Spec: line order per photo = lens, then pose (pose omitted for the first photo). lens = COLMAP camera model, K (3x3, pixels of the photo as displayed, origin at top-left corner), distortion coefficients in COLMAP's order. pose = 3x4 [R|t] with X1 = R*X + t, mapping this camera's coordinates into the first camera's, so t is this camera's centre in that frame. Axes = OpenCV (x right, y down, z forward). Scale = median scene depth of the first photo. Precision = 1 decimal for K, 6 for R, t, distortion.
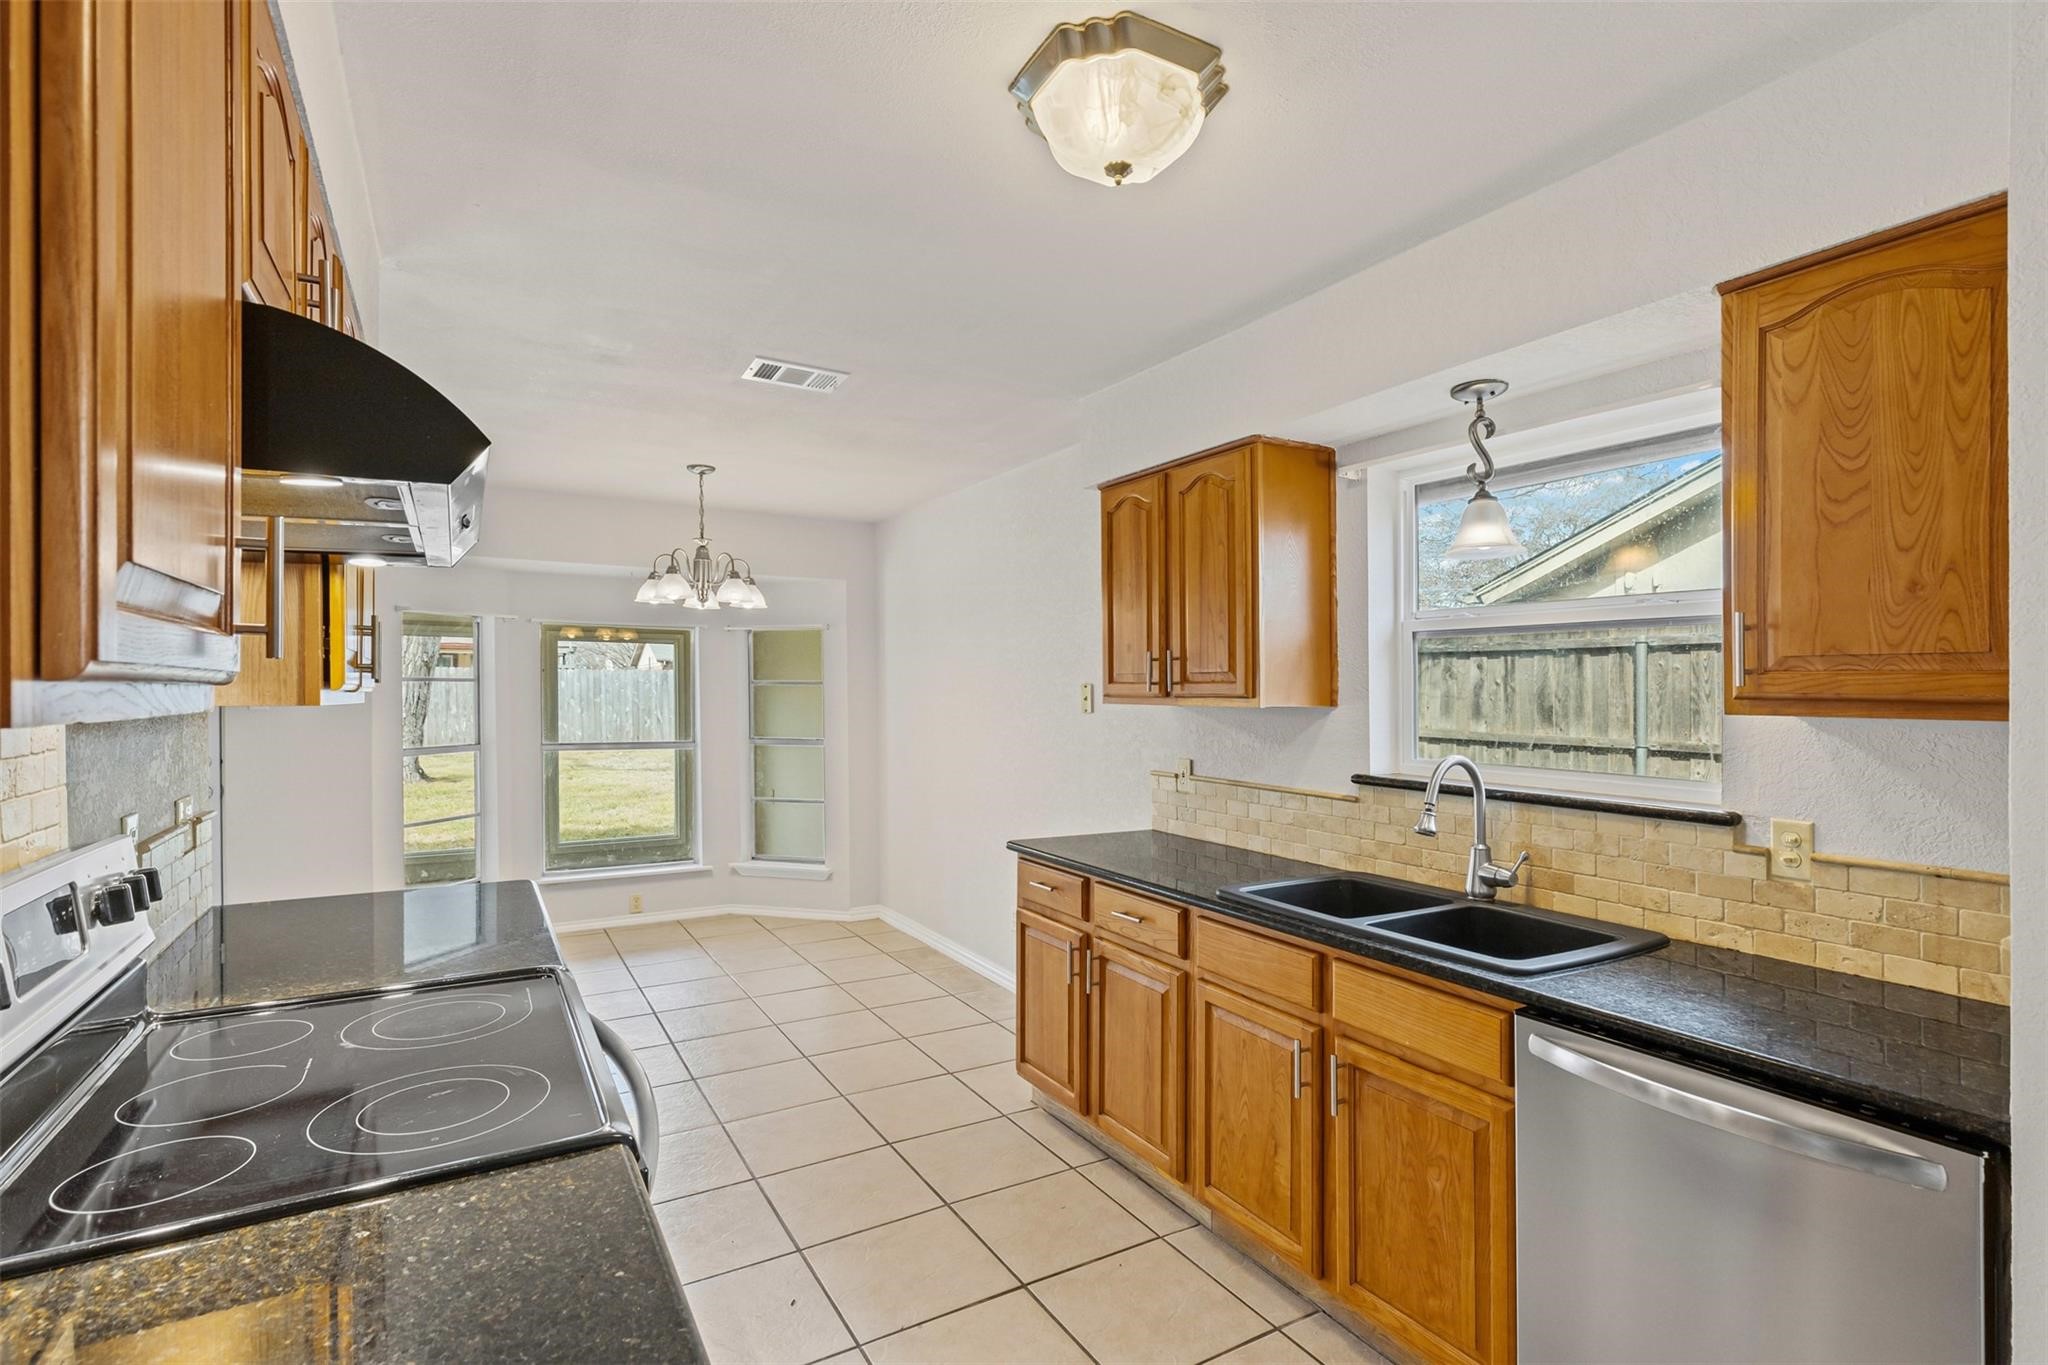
lens RADIAL K [[950.8, 0, 1034.3], [0, 950.8, 700.7], [0, 0, 1]] dist [0.007459, -0.000441]
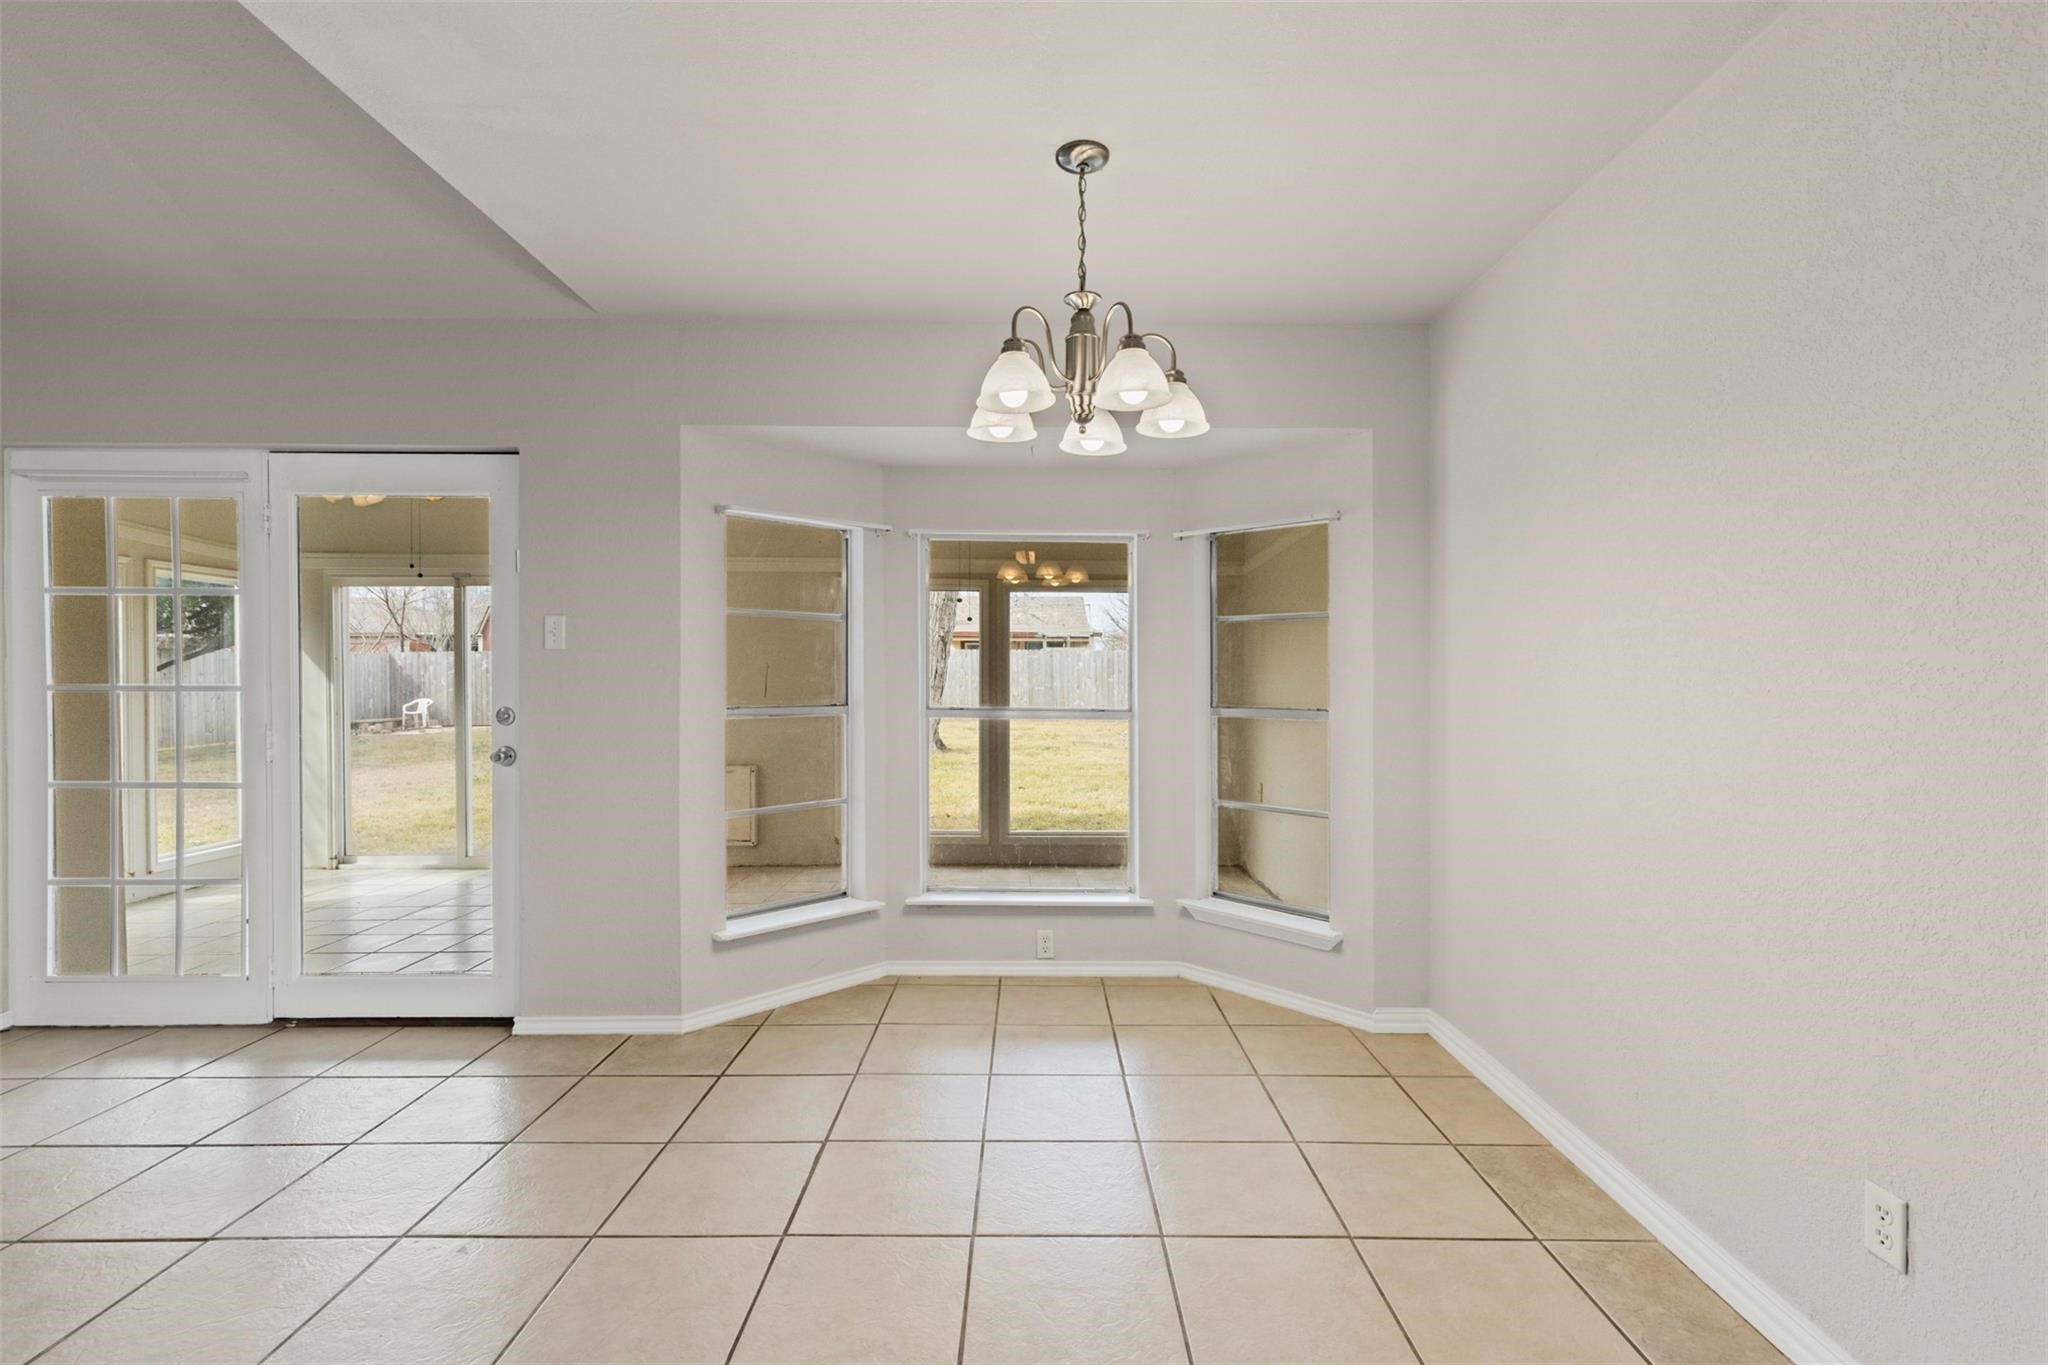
lens RADIAL K [[950.8, 0, 1034.3], [0, 950.8, 700.7], [0, 0, 1]] dist [0.007459, -0.000441]
pose [[0.864817, 0.012737, -0.501926, -0.083784], [-0.004278, 0.999829, 0.018000, 0.025403], [0.502069, -0.013420, 0.864723, 0.397697]]
